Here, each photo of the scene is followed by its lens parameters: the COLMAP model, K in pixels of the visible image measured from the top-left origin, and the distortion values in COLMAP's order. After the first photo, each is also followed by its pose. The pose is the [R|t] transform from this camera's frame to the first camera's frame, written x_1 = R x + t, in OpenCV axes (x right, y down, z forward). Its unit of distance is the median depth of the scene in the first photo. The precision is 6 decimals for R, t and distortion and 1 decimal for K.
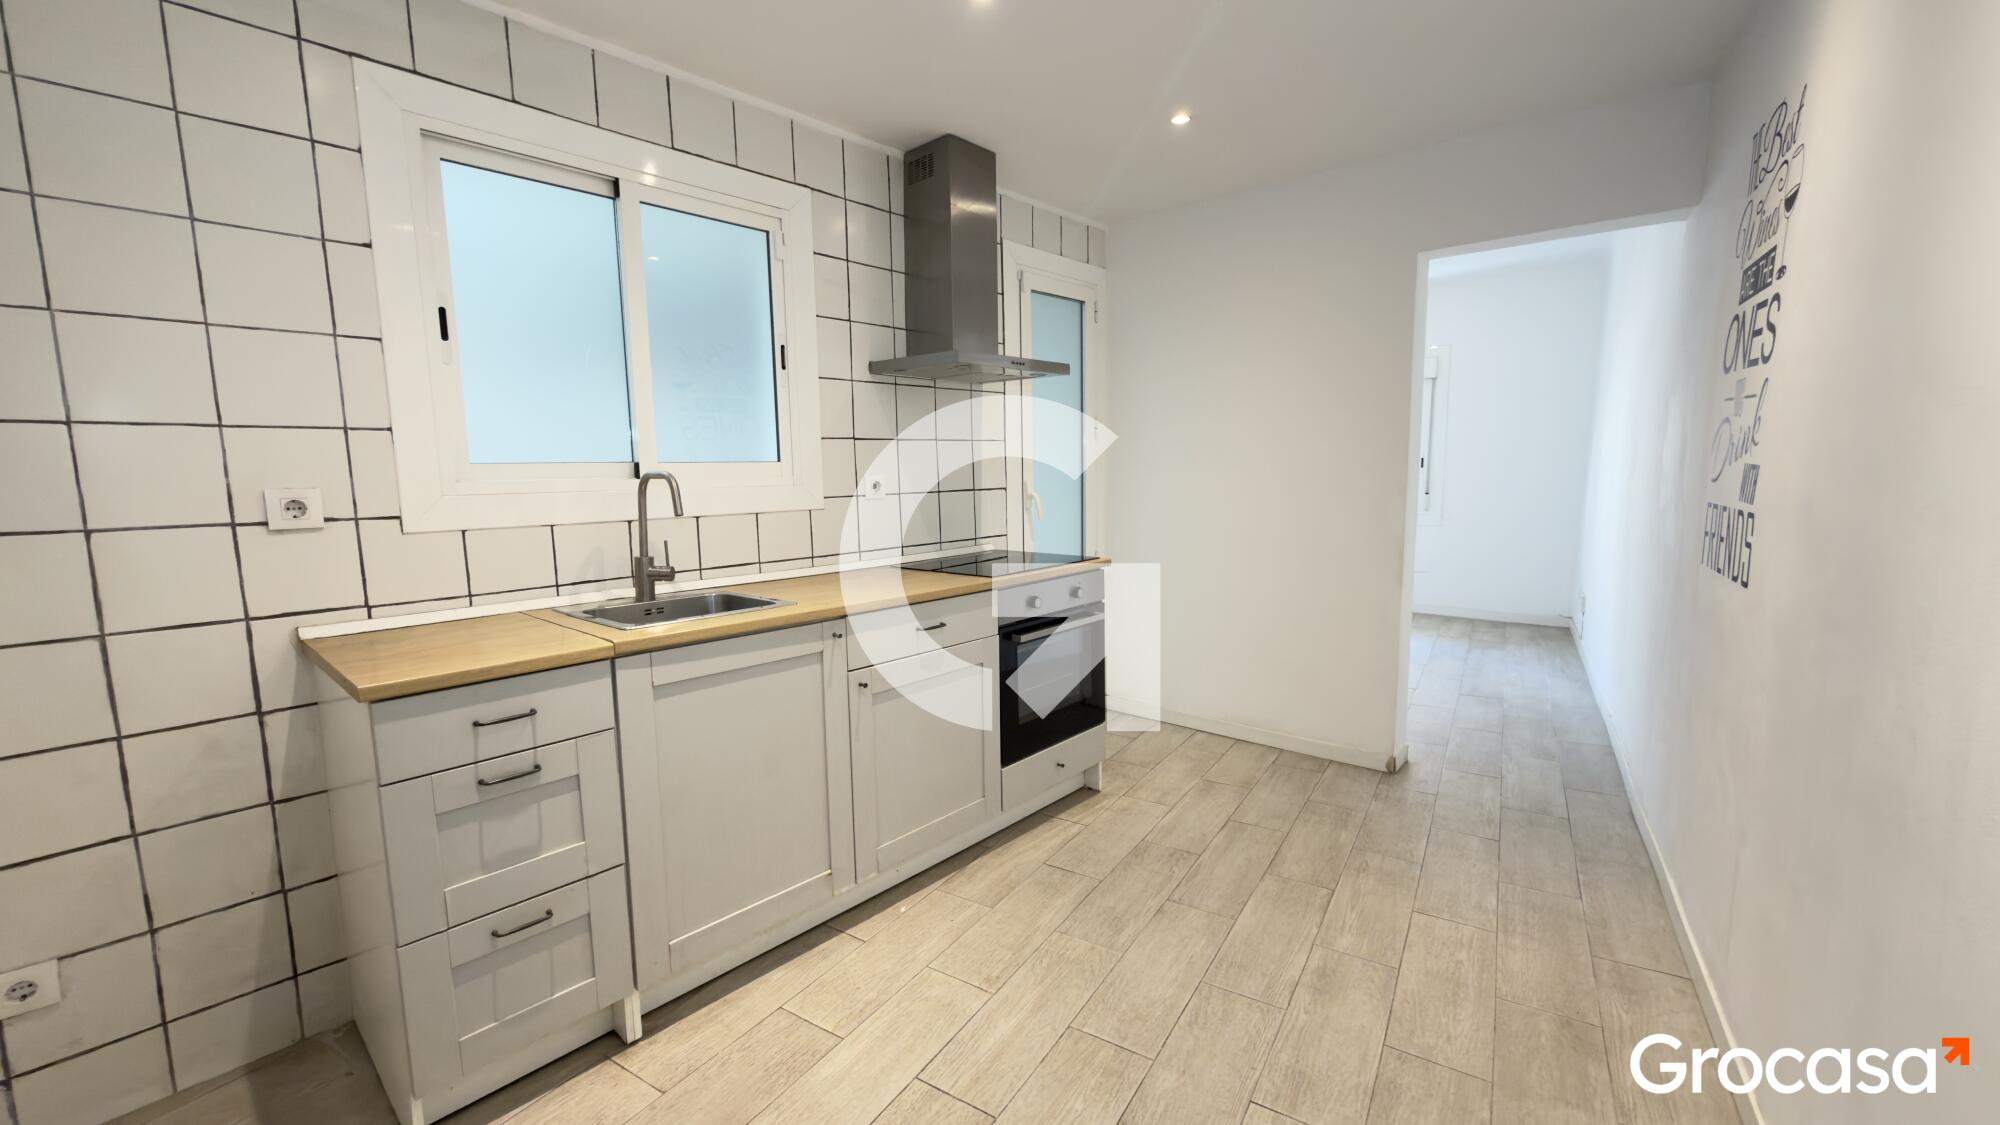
lens RADIAL K [[798.8, 0, 1000.5], [0, 798.8, 563.9], [0, 0, 1]] dist [0.001107, -0.000071]
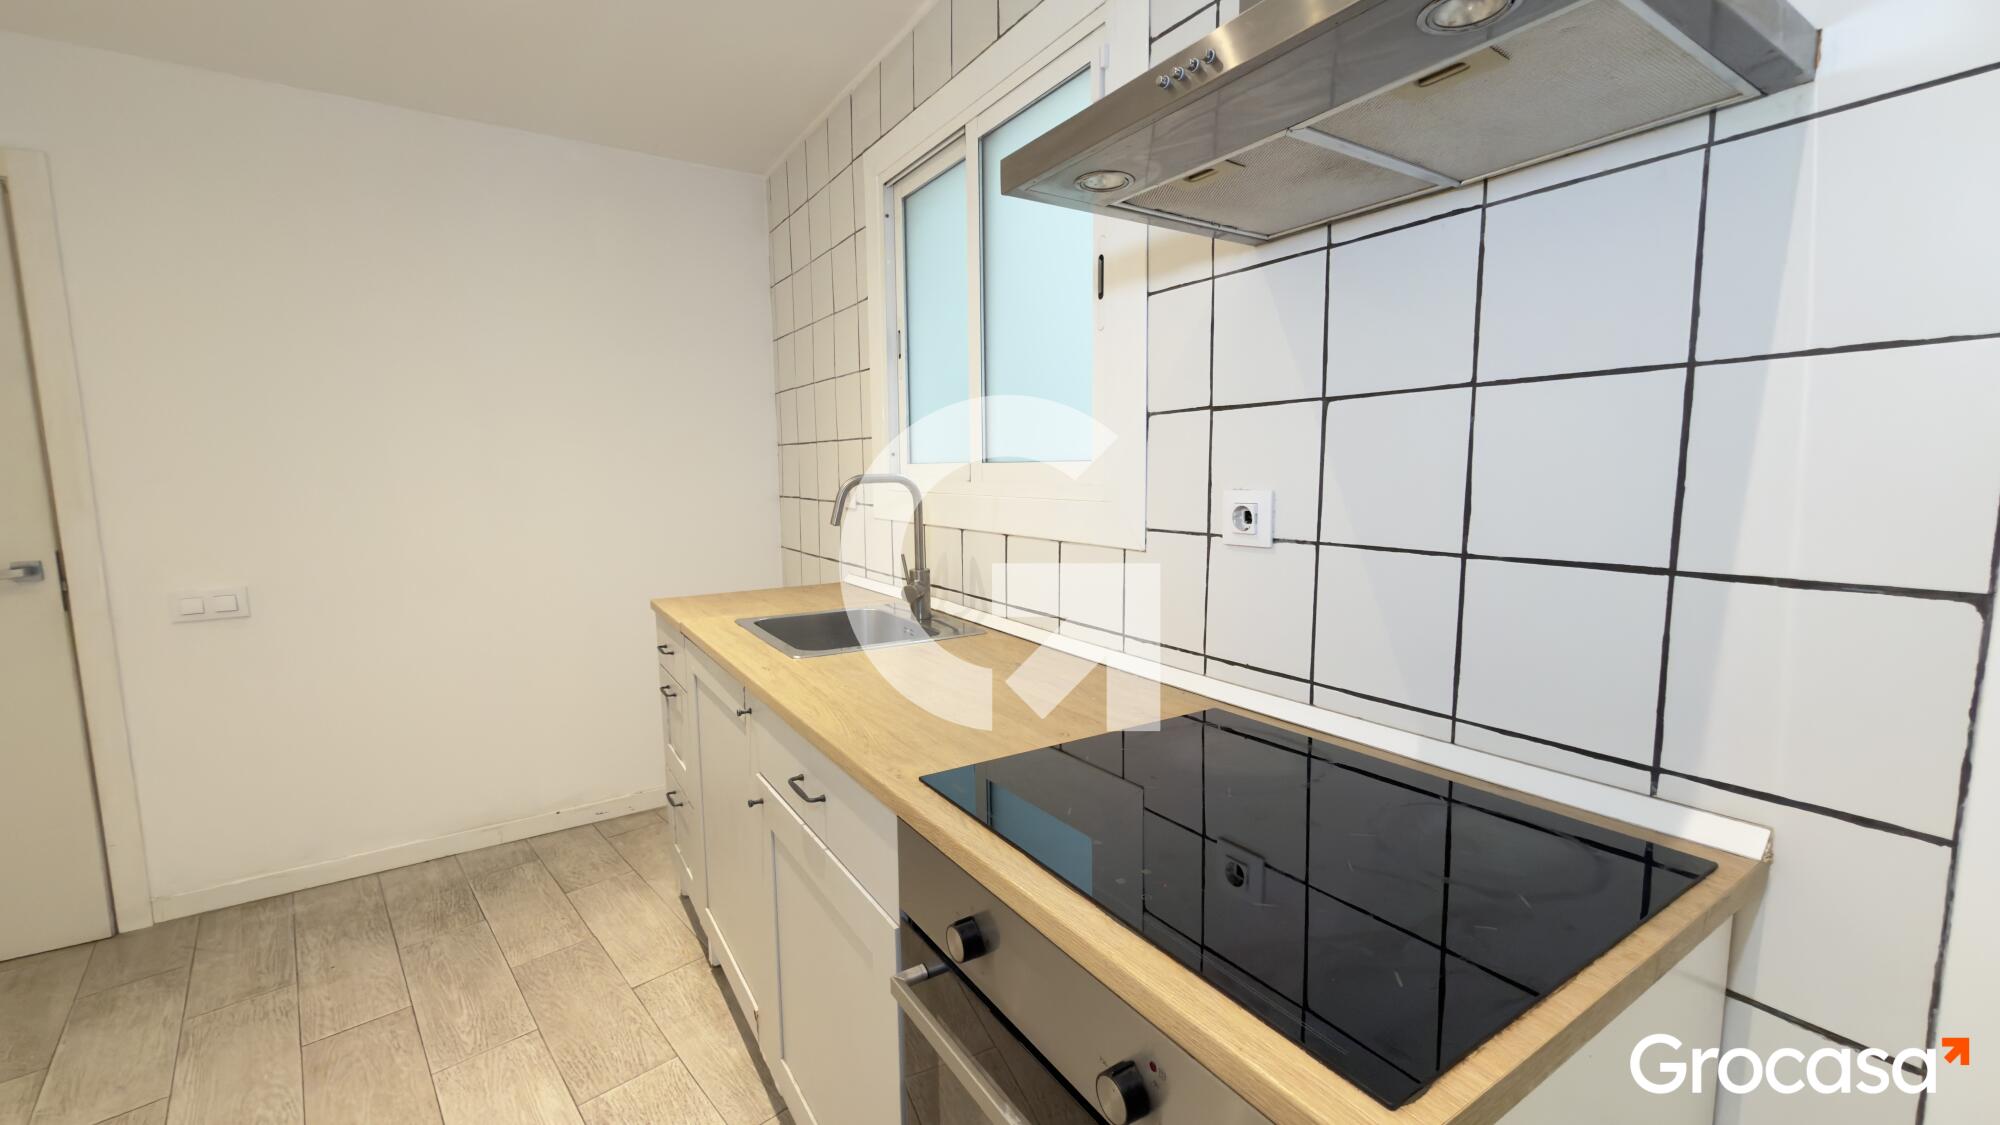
lens RADIAL K [[798.8, 0, 1000.5], [0, 798.8, 563.9], [0, 0, 1]] dist [0.001107, -0.000071]
pose [[-0.264295, 0.133978, -0.955091, 0.431482], [-0.105319, 0.980372, 0.166669, -0.197269], [0.958674, 0.144639, -0.244997, 1.493281]]
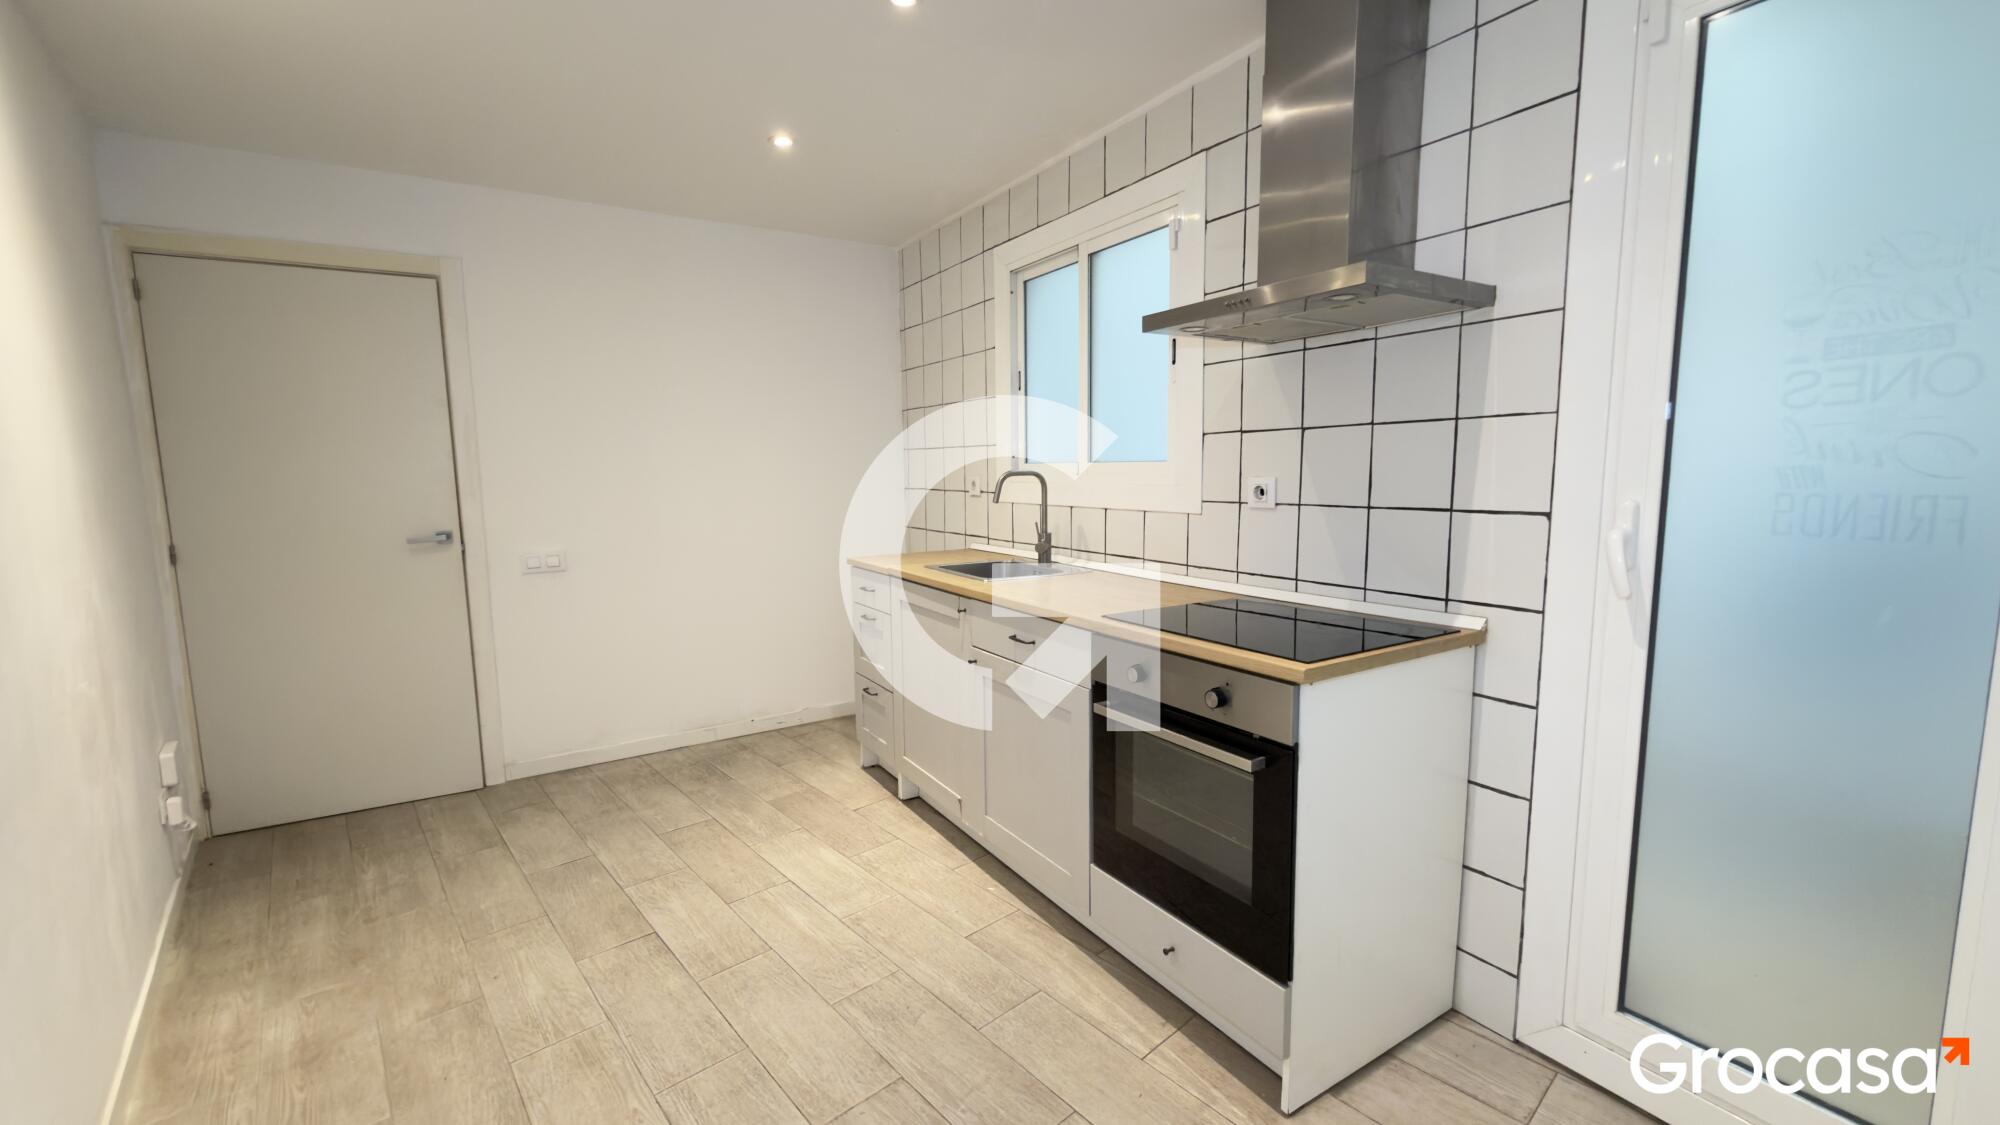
lens RADIAL K [[798.8, 0, 1000.5], [0, 798.8, 563.9], [0, 0, 1]] dist [0.001107, -0.000071]
pose [[-0.278538, 0.135226, -0.950858, 0.988794], [-0.101485, 0.980352, 0.169149, -0.203666], [0.955048, 0.143612, -0.259341, 1.474144]]
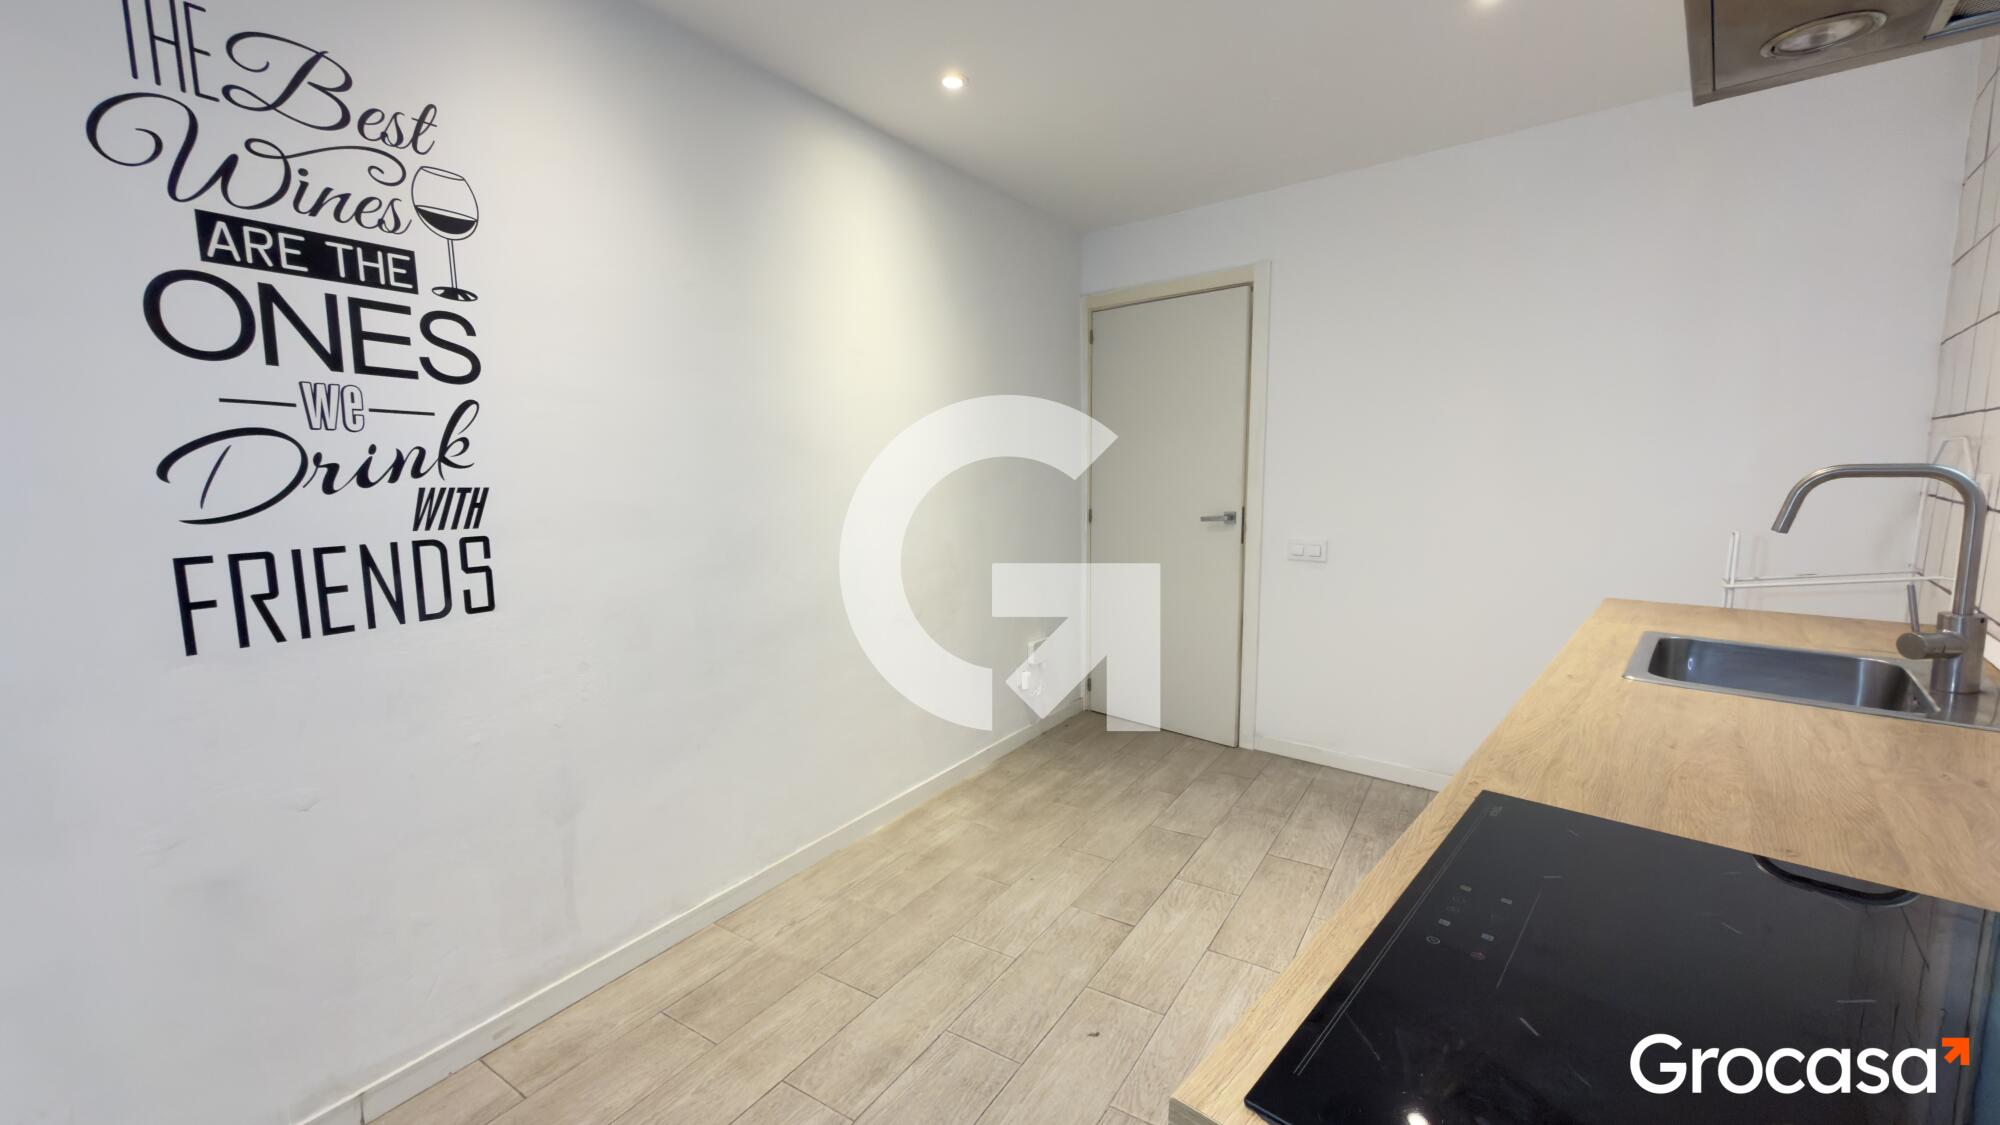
lens RADIAL K [[798.8, 0, 1000.5], [0, 798.8, 563.9], [0, 0, 1]] dist [0.001107, -0.000071]
pose [[-0.999651, 0.025857, 0.005404, 0.263148], [0.026391, 0.968764, 0.246577, -0.230081], [0.001141, 0.246633, -0.969108, 1.763559]]
